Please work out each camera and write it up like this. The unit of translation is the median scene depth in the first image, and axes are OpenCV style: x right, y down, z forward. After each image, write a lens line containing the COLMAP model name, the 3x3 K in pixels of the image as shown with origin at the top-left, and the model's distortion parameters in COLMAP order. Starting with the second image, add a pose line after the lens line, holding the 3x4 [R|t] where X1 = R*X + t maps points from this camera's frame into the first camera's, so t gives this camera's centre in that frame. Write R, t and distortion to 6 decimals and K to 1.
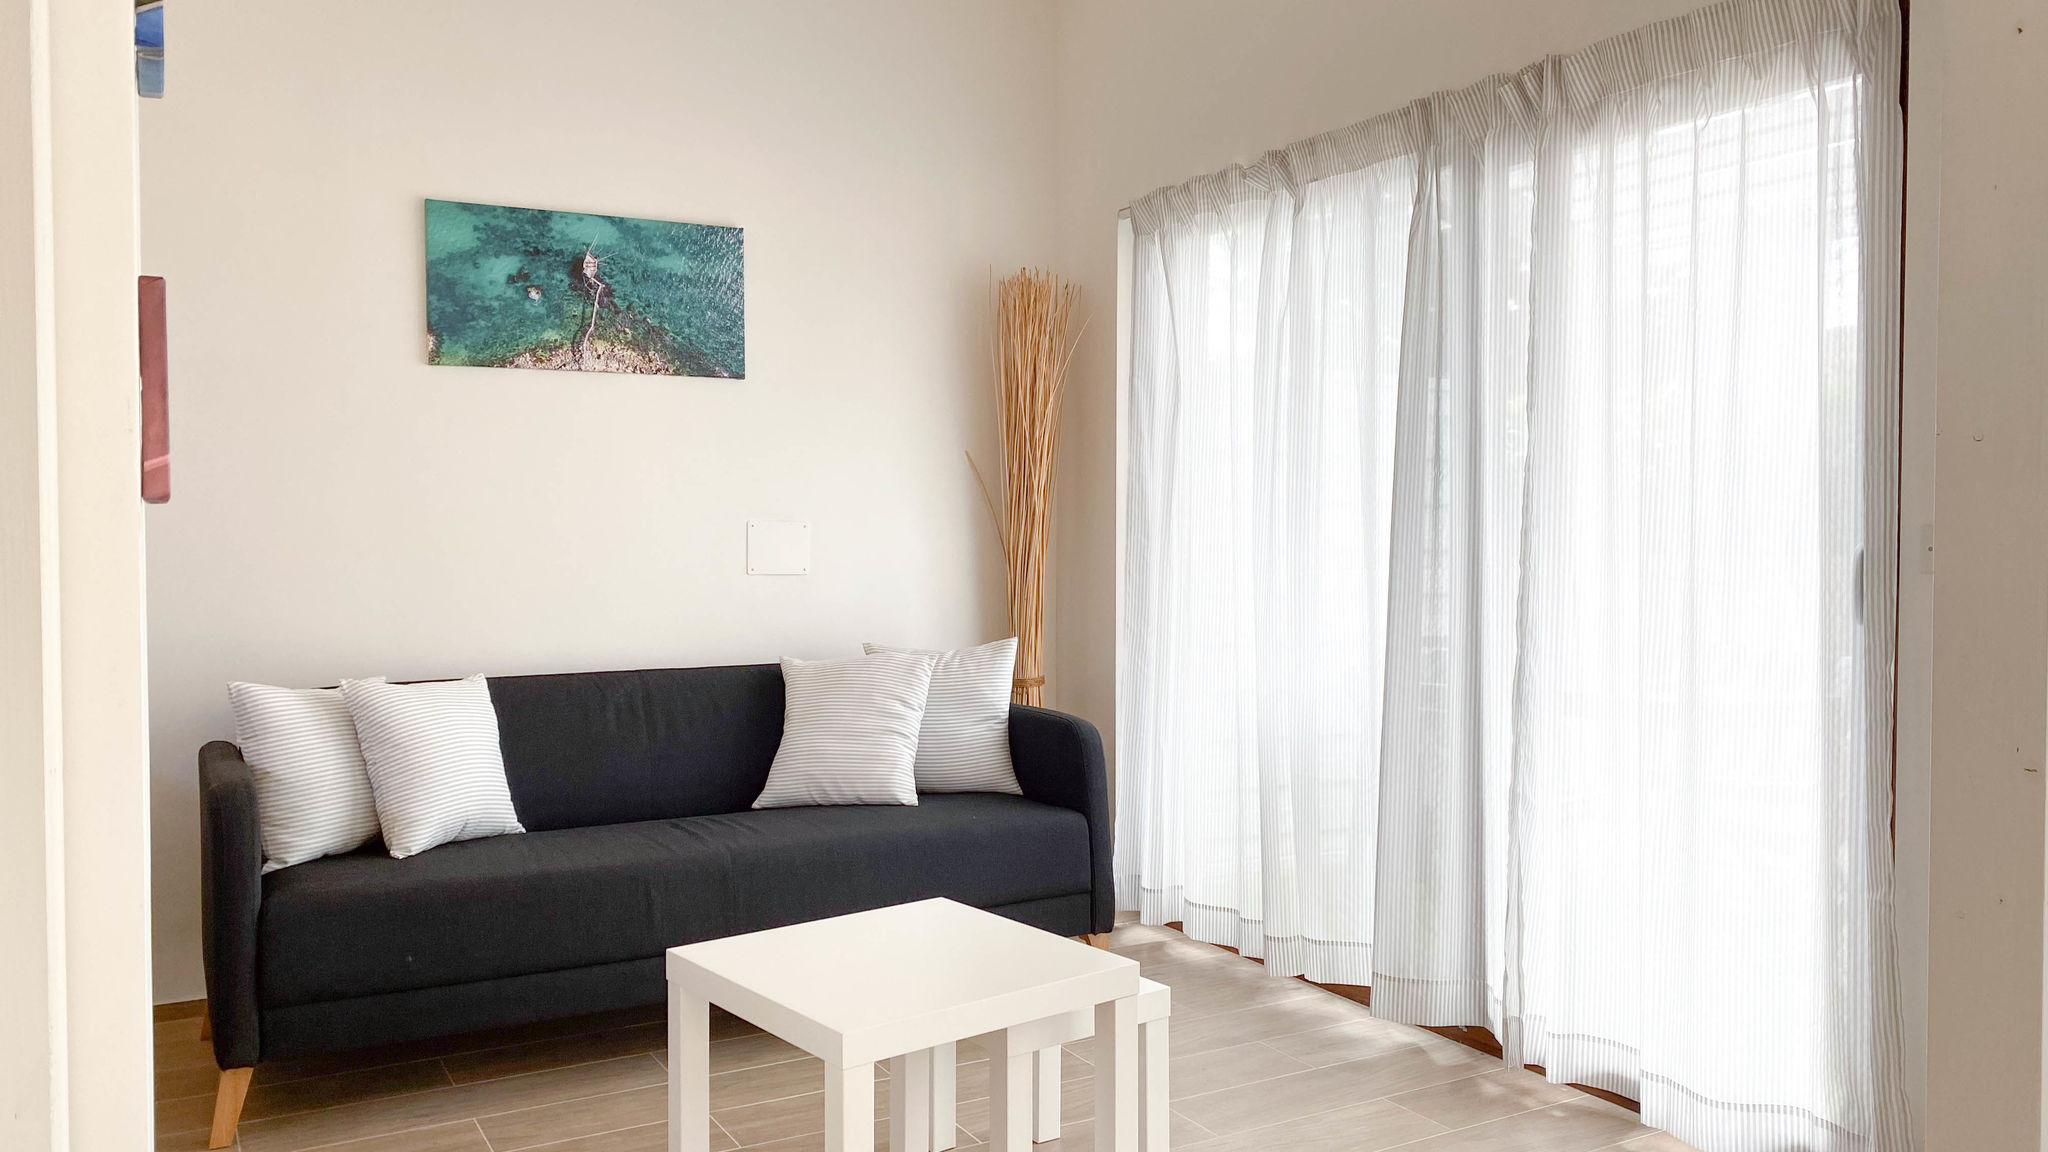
lens RADIAL K [[1714.0, 0, 1024.0], [0, 1714.0, 576.0], [0, 0, 1]] dist [0.174469, -0.440376]
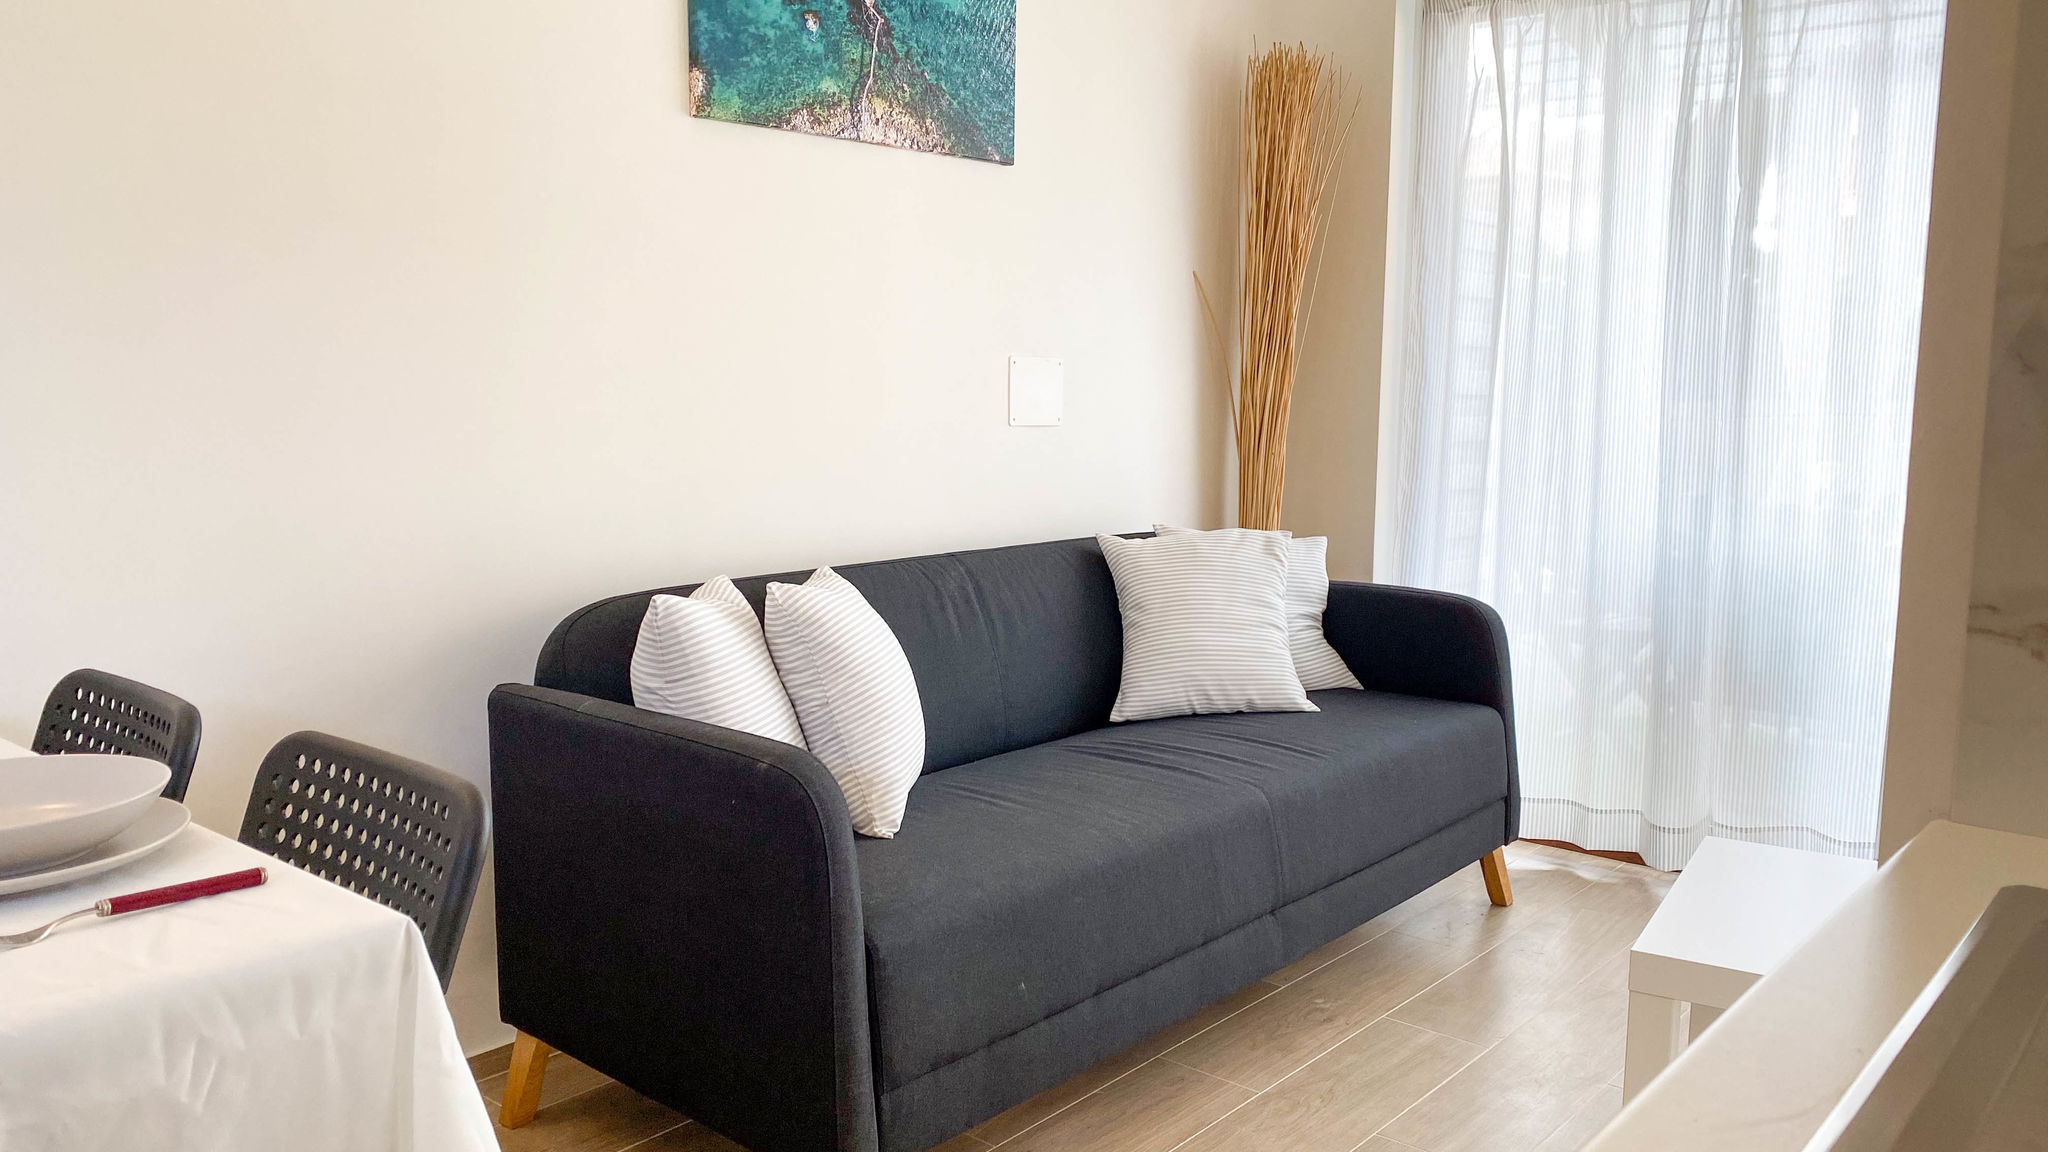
lens RADIAL K [[1714.0, 0, 1024.0], [0, 1714.0, 576.0], [0, 0, 1]] dist [0.174469, -0.440376]
pose [[0.914992, -0.041014, 0.401382, -0.488623], [0.006219, 0.996135, 0.087612, -0.001080], [-0.403424, -0.077668, 0.911711, 0.304847]]
